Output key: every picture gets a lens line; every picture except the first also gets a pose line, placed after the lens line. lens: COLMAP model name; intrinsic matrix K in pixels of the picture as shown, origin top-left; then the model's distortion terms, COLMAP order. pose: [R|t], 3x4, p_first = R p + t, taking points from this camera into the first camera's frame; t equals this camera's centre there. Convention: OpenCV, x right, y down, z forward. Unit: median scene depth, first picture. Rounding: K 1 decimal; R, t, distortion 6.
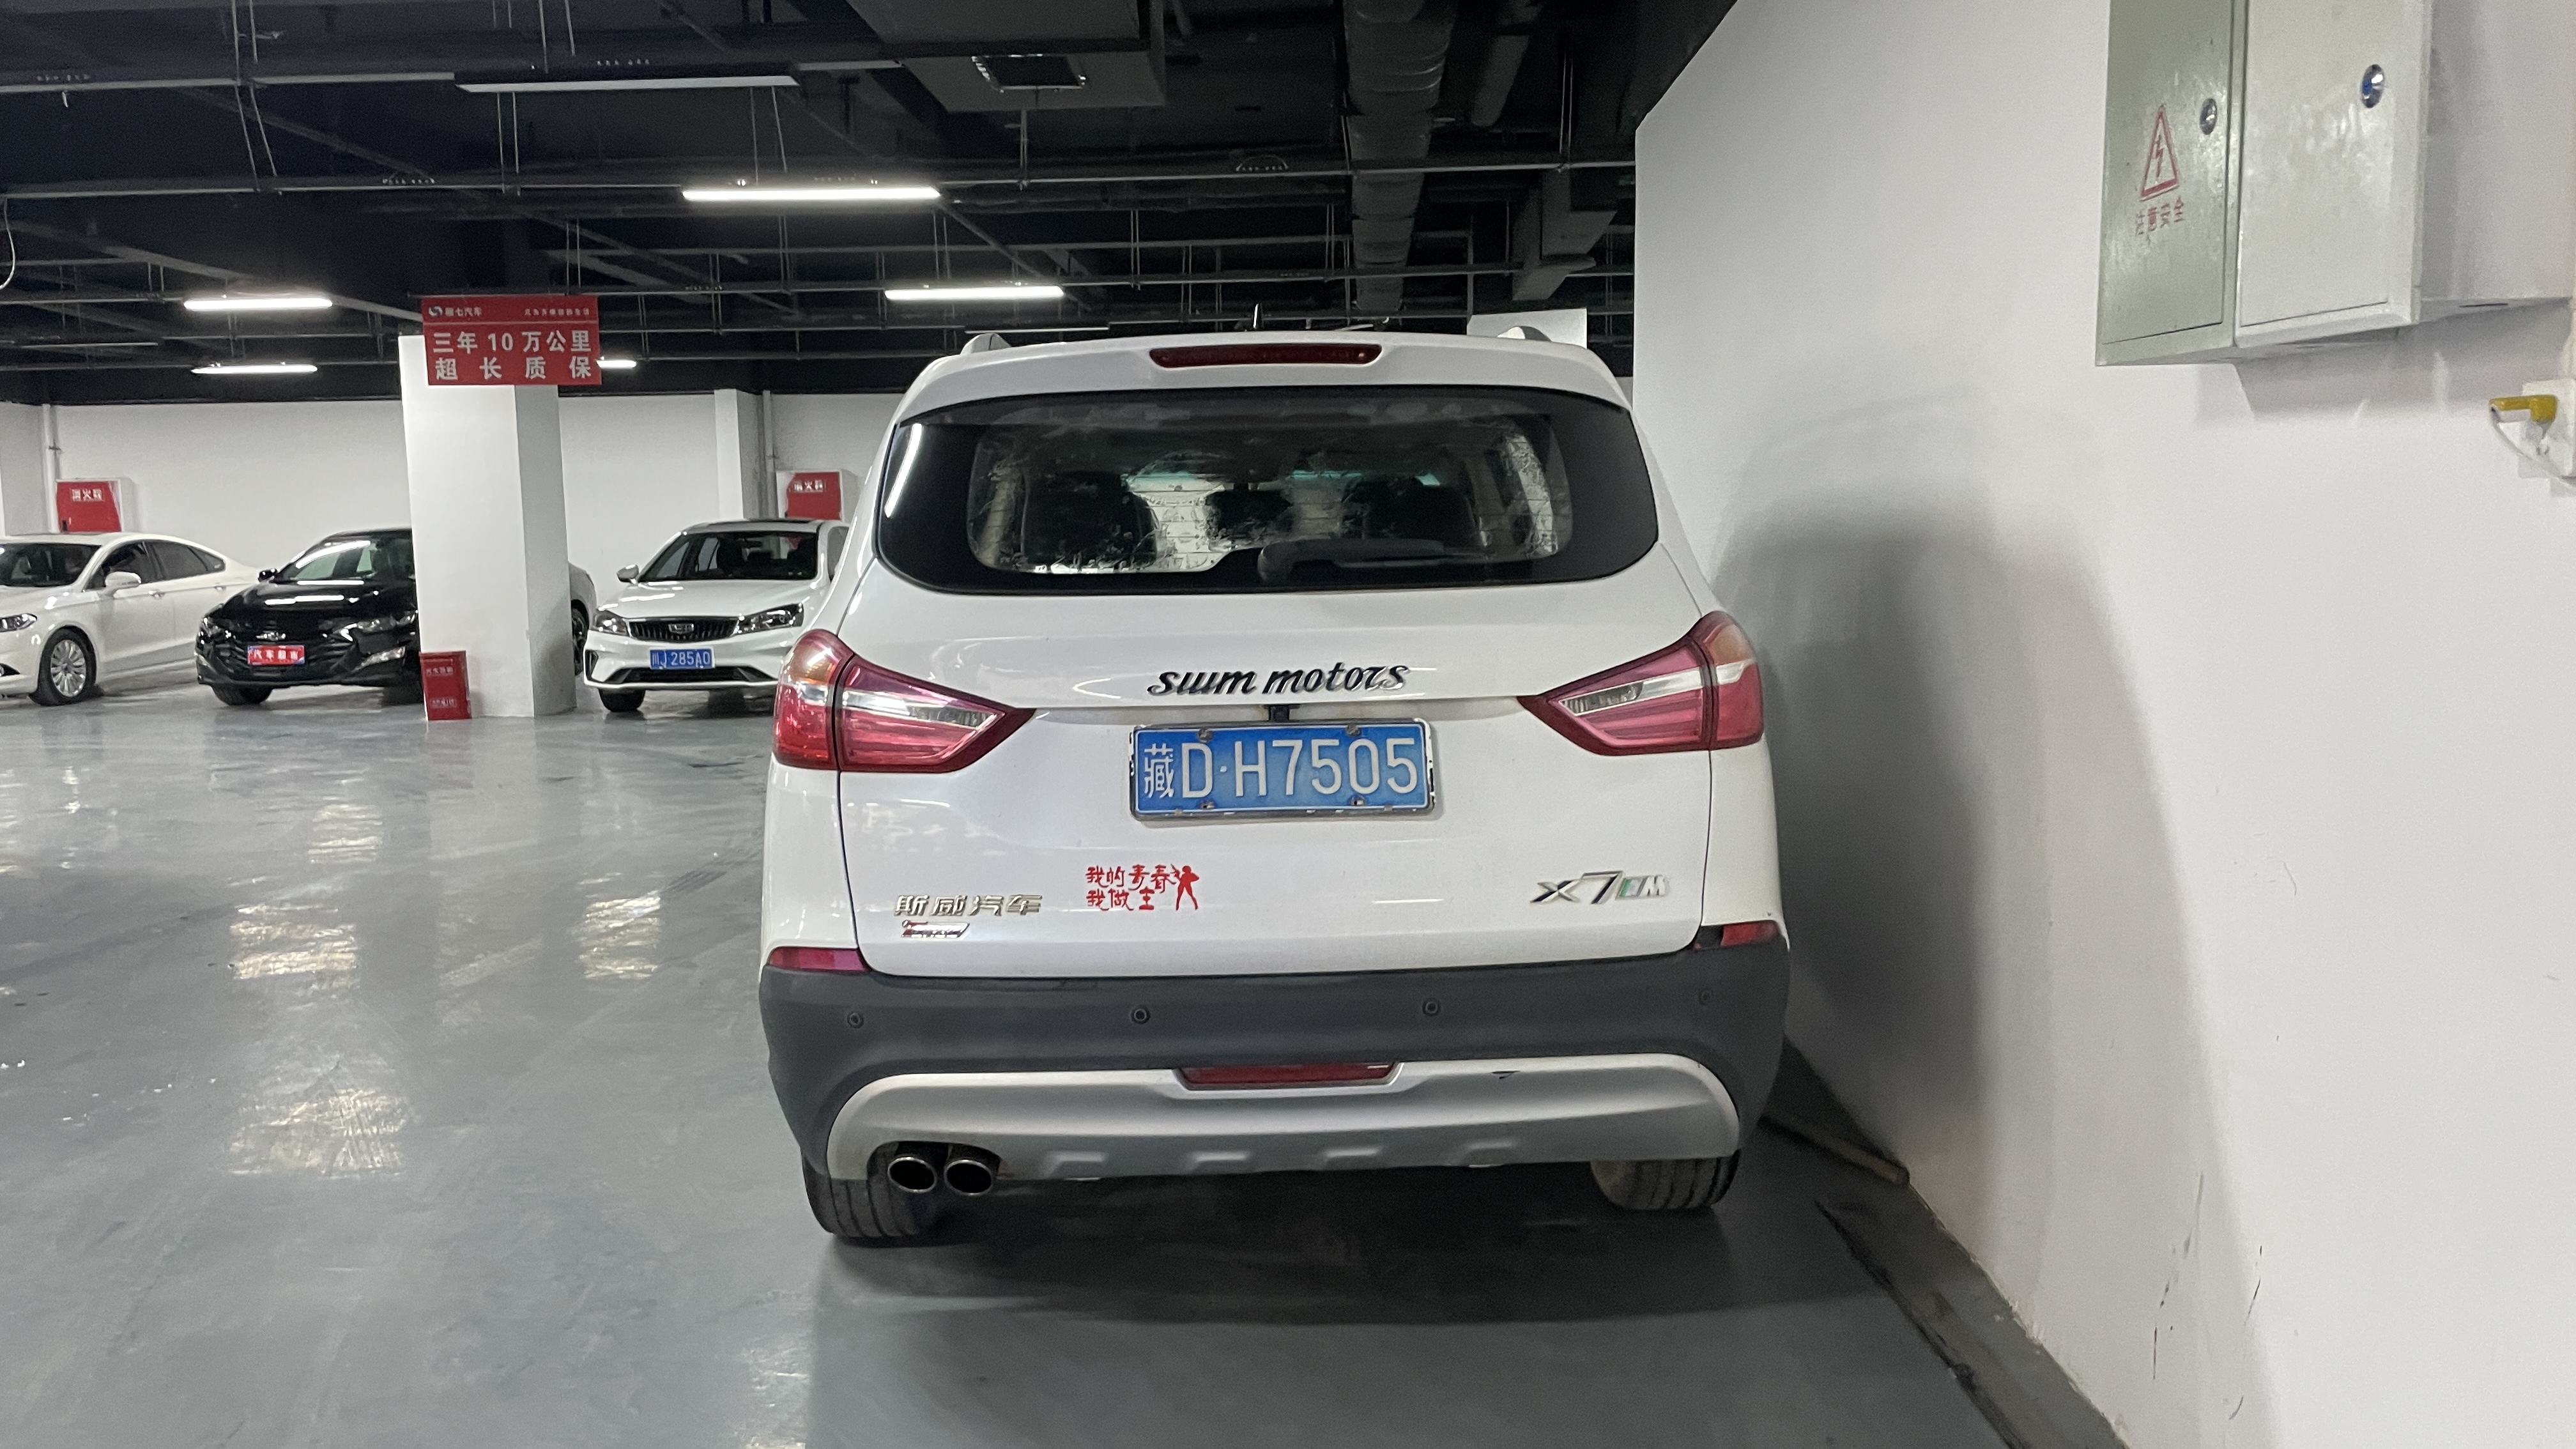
lens RADIAL K [[2129.6, 0, 1288.0], [0, 2129.6, 724.5], [0, 0, 1]] dist [0.050072, -0.156955]
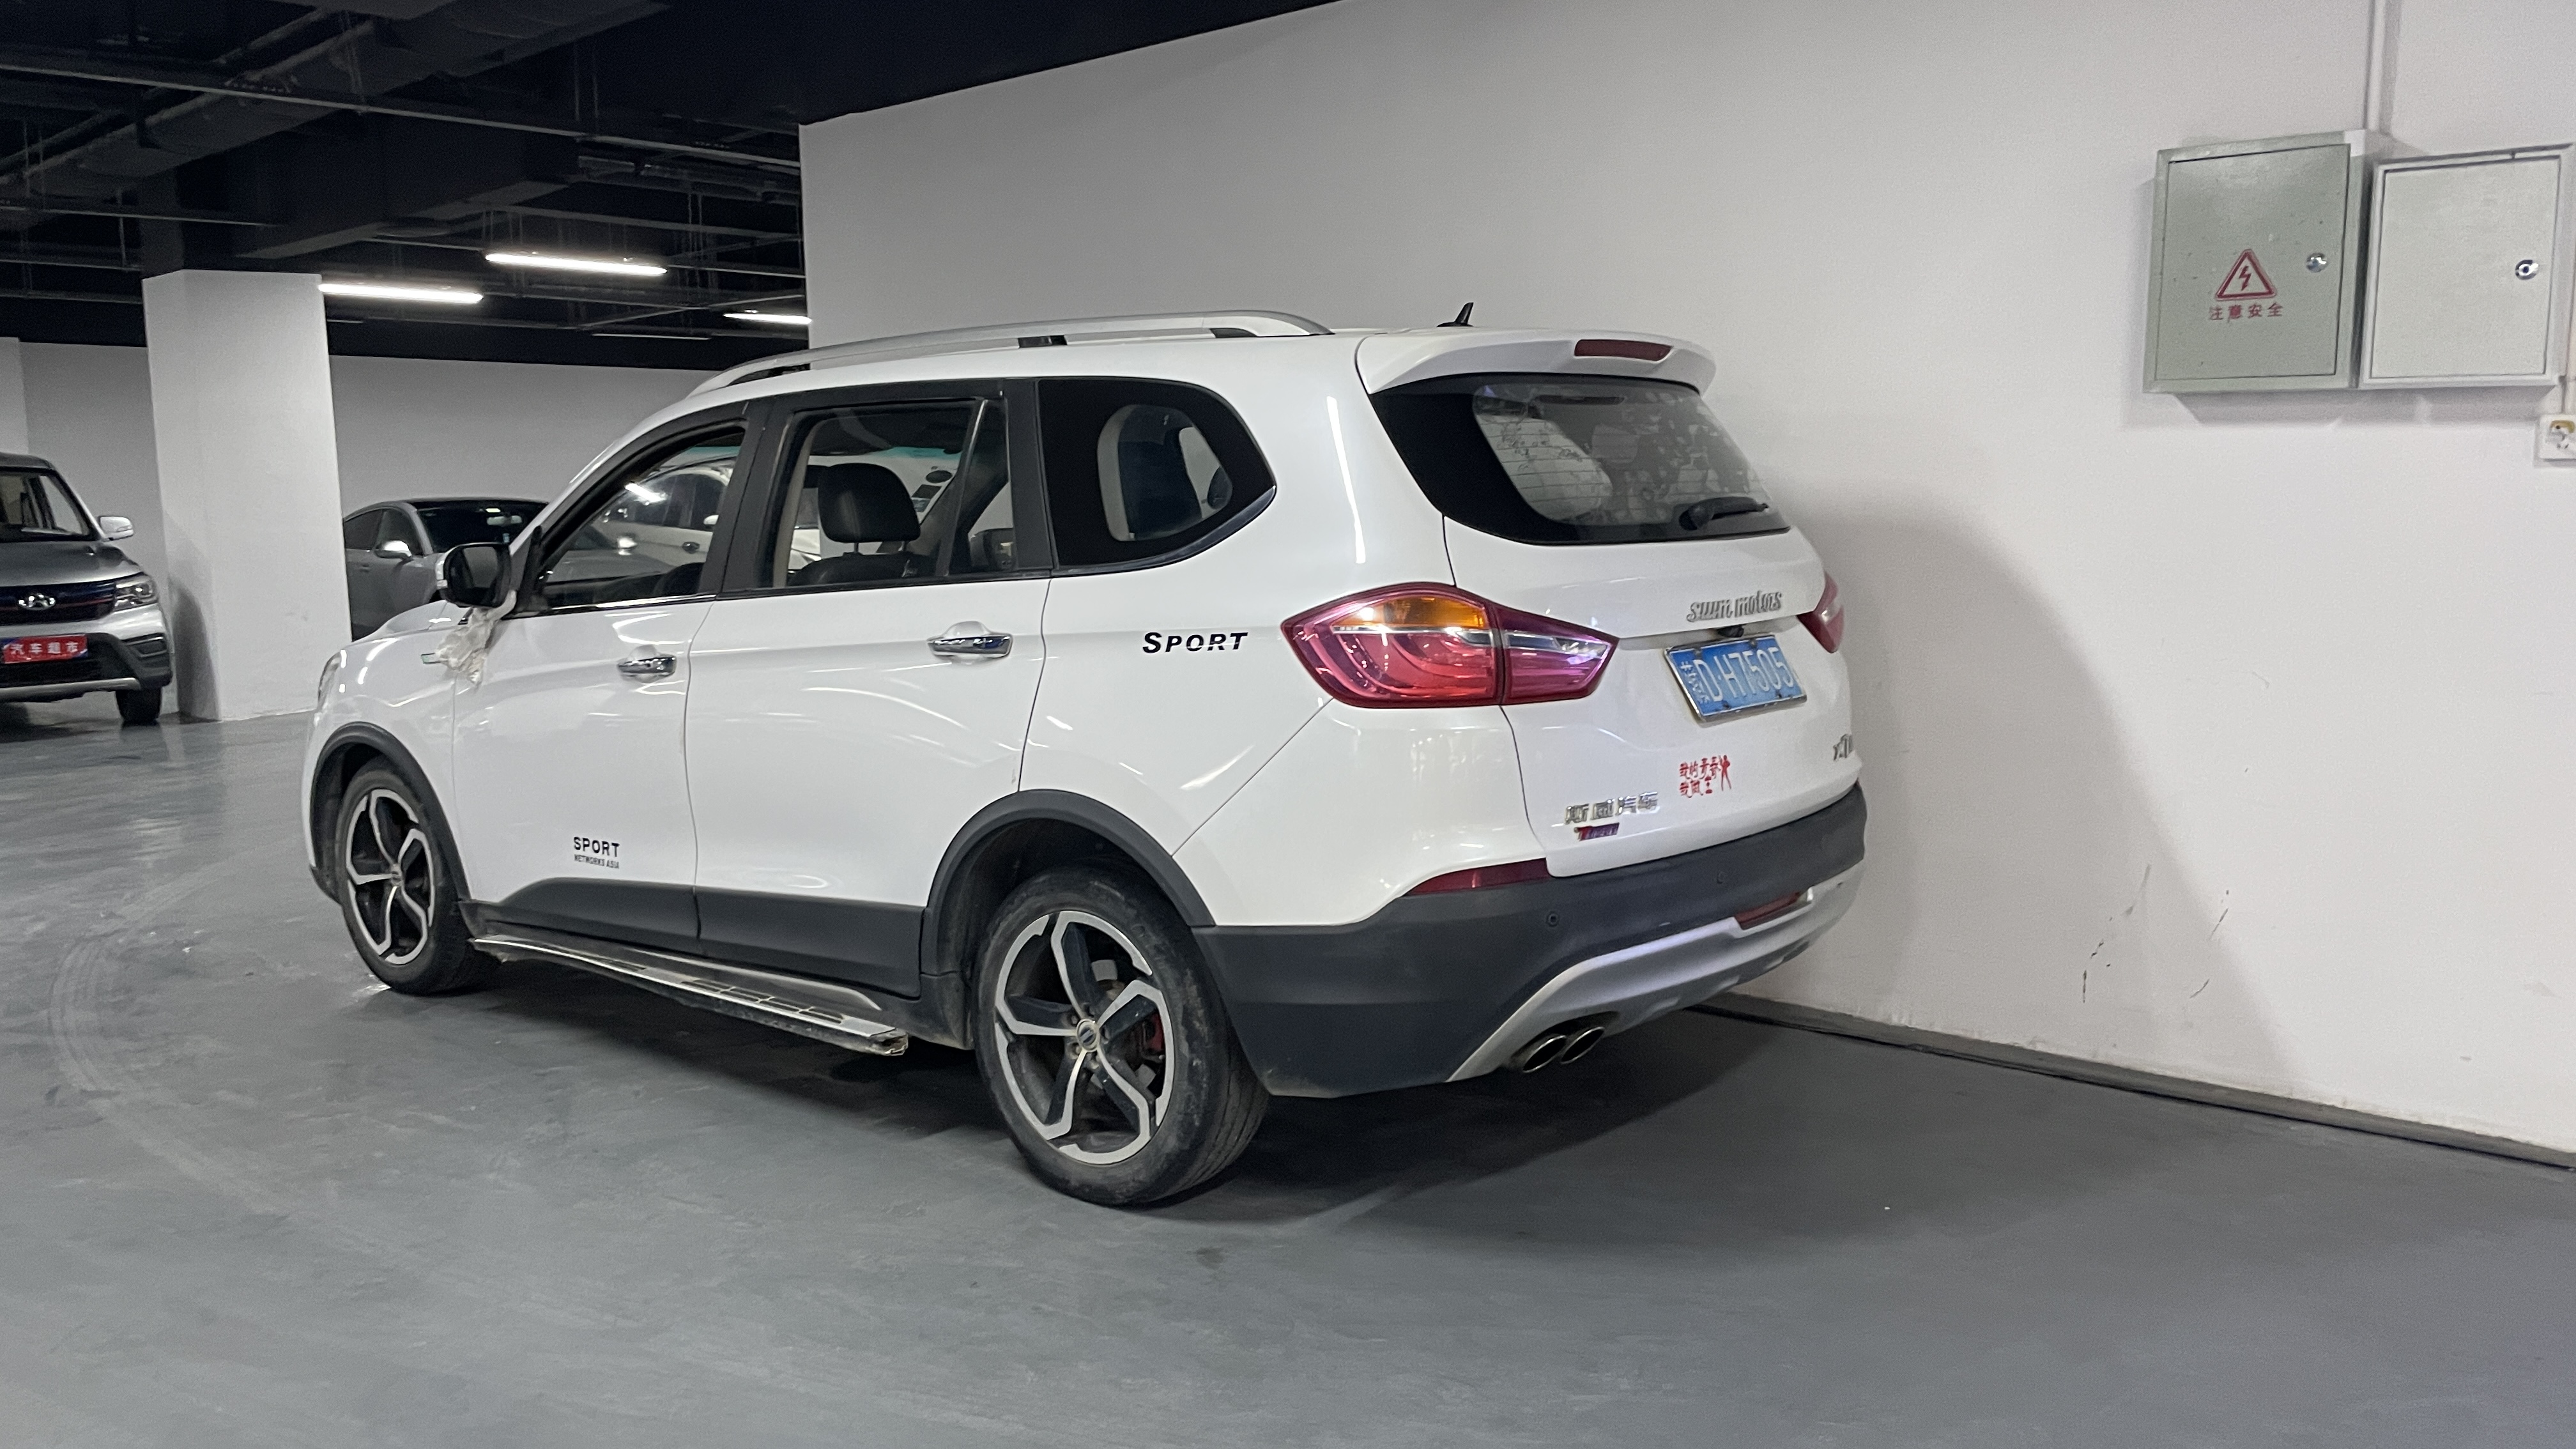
lens RADIAL K [[2028.6, 0, 1288.0], [0, 2028.6, 724.5], [0, 0, 1]] dist [0.001166, -0.131475]
pose [[0.659581, -0.082114, 0.747135, -1.108273], [0.087944, 0.995618, 0.031786, -0.012789], [-0.746471, 0.044741, 0.663912, 0.389536]]
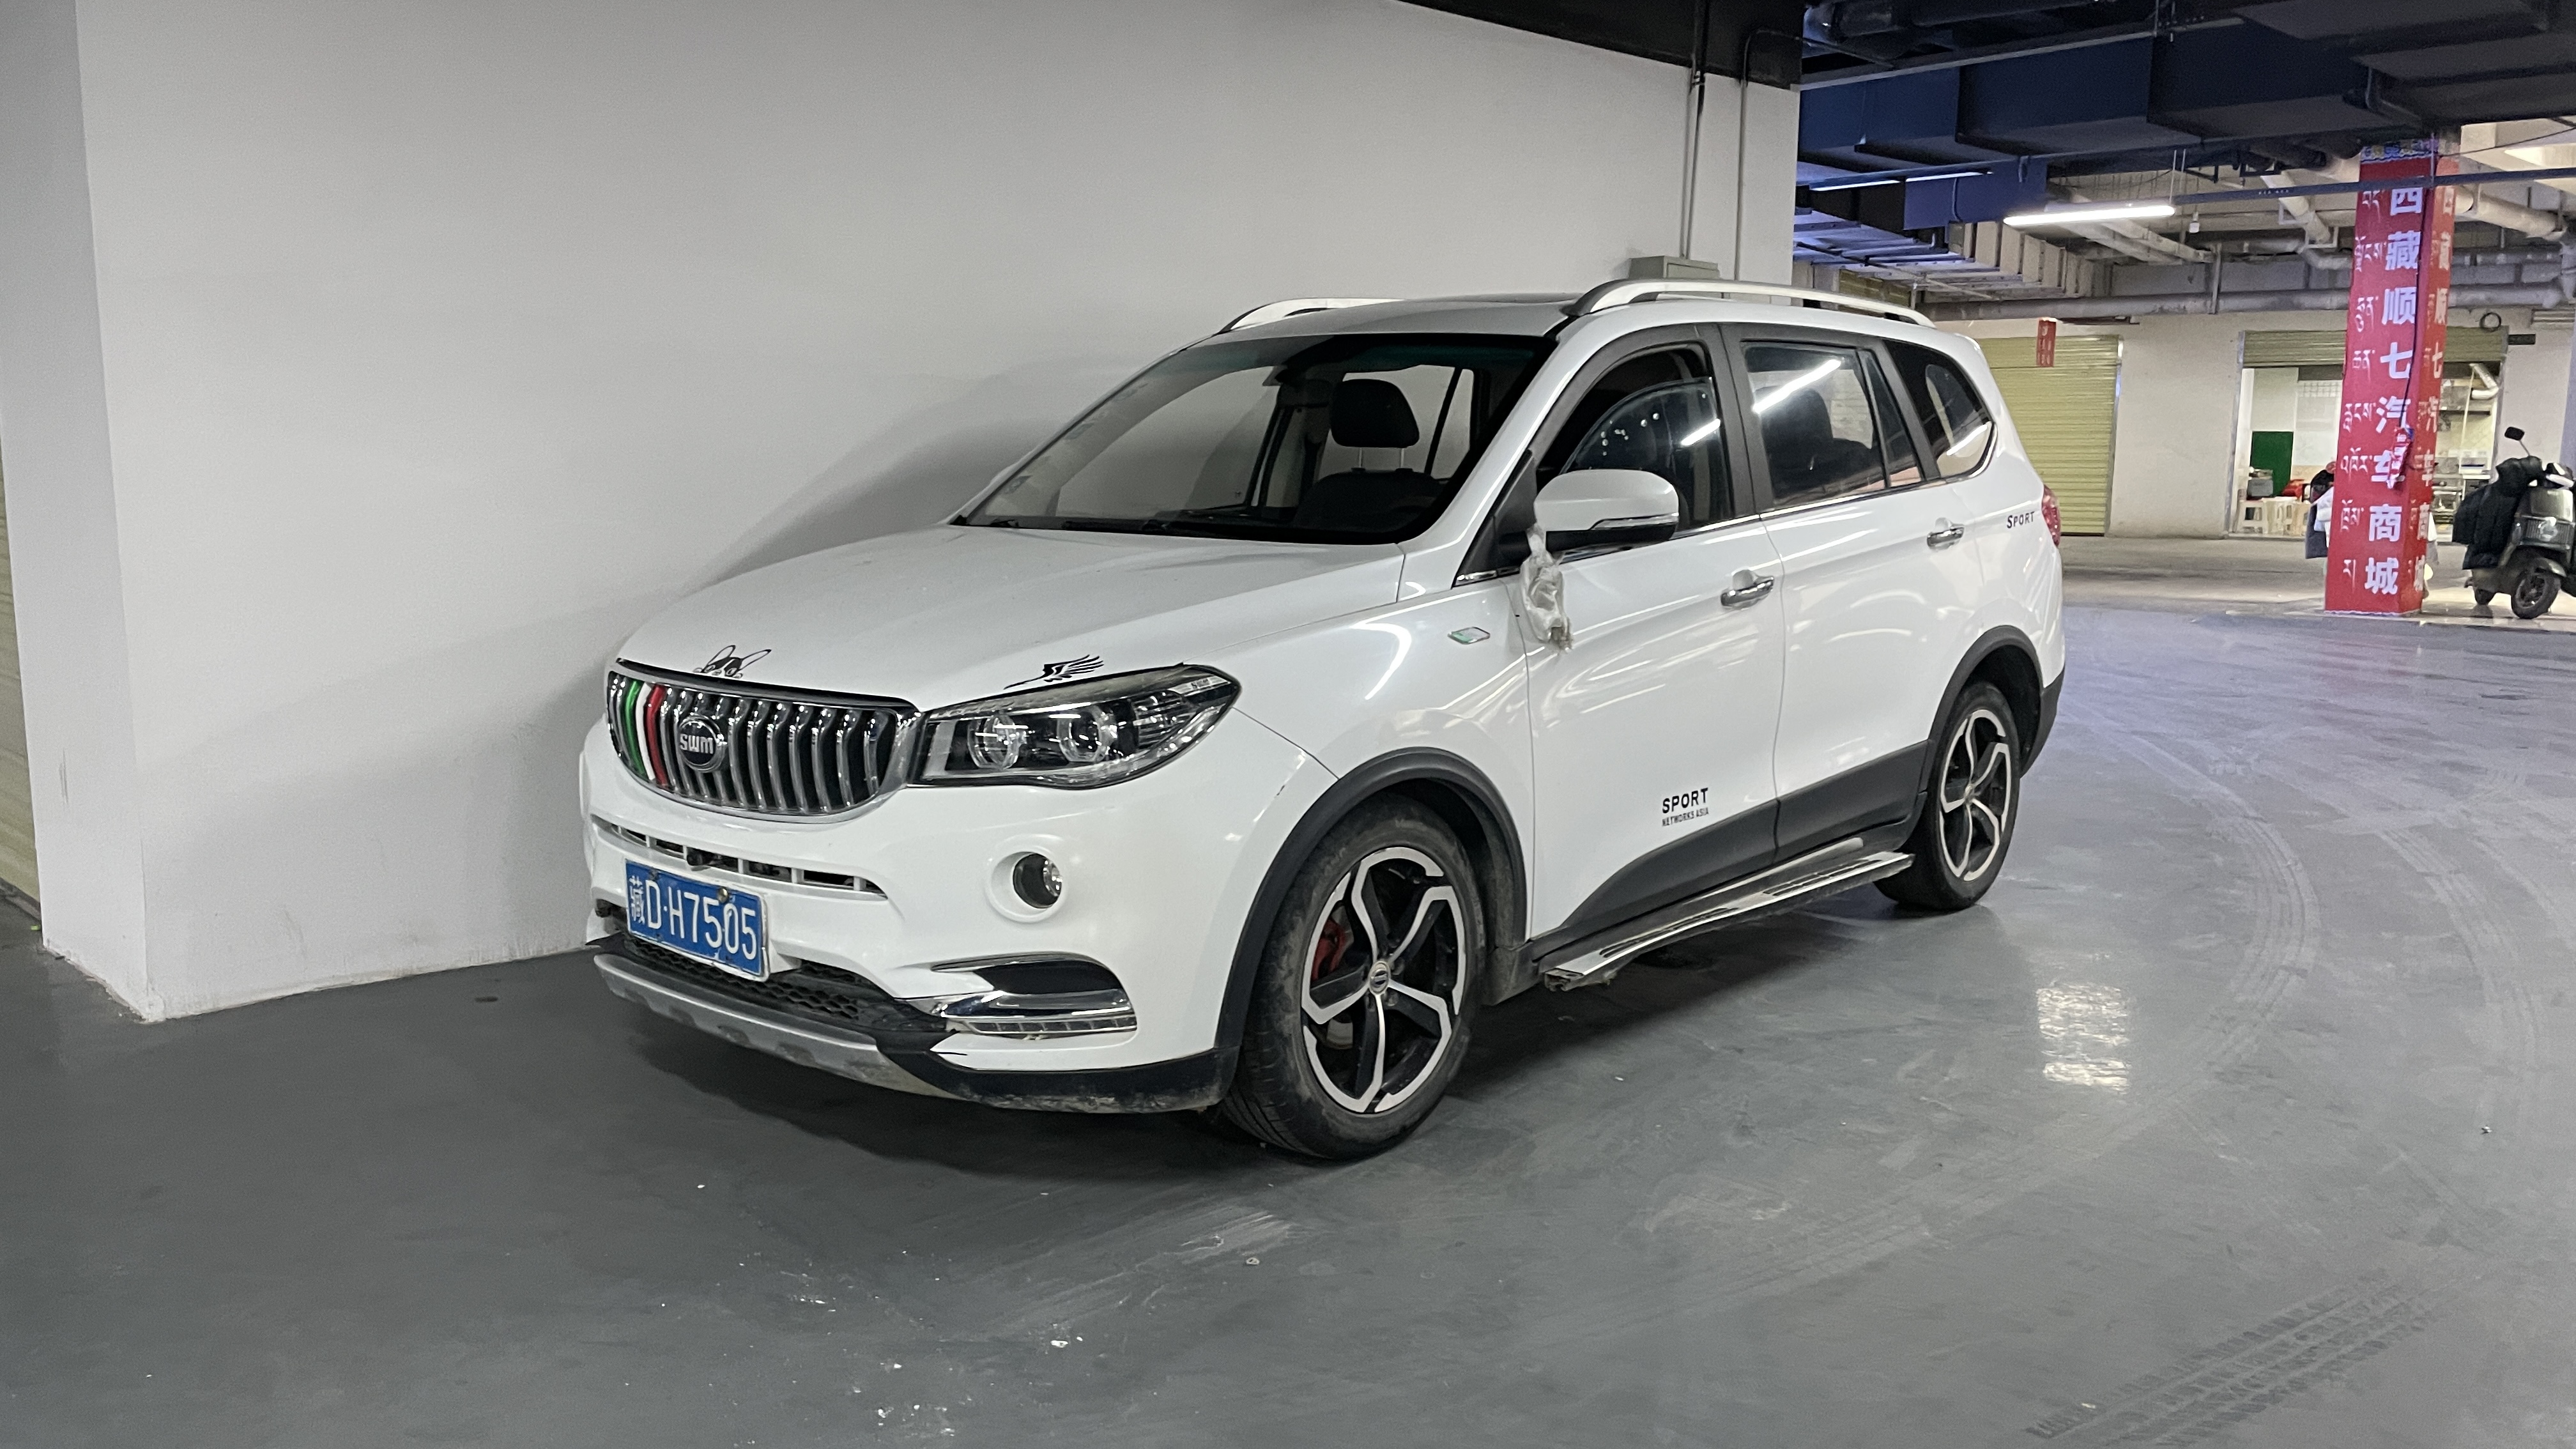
lens RADIAL K [[2028.6, 0, 1288.0], [0, 2028.6, 724.5], [0, 0, 1]] dist [0.001166, -0.131475]
pose [[-0.714460, -0.068727, 0.696292, -1.096209], [0.101789, 0.974367, 0.200619, -0.282941], [-0.692232, 0.214209, -0.689151, 2.976279]]
